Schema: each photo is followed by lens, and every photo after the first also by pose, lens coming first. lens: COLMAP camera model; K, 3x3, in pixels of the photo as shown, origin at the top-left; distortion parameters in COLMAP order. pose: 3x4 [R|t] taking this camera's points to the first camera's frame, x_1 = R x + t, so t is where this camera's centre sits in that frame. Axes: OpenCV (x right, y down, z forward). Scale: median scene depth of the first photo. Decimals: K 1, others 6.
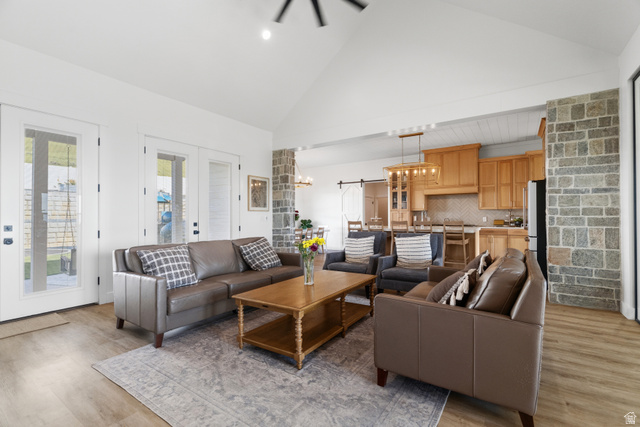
lens RADIAL K [[295.8, 0, 325.1], [0, 295.8, 215.9], [0, 0, 1]] dist [-0.000786, -0.000226]
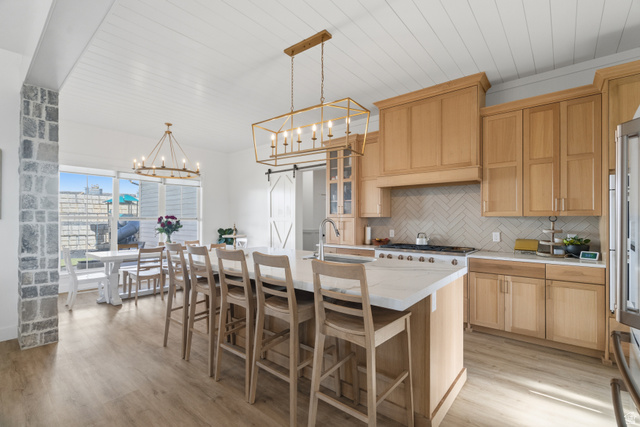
lens RADIAL K [[285.5, 0, 334.4], [0, 285.5, 217.9], [0, 0, 1]] dist [-0.001907, -0.000173]
pose [[0.995629, 0.005790, -0.093216, 0.331082], [-0.005726, 0.999983, 0.000954, -0.018645], [0.093220, -0.000416, 0.995645, 0.530947]]
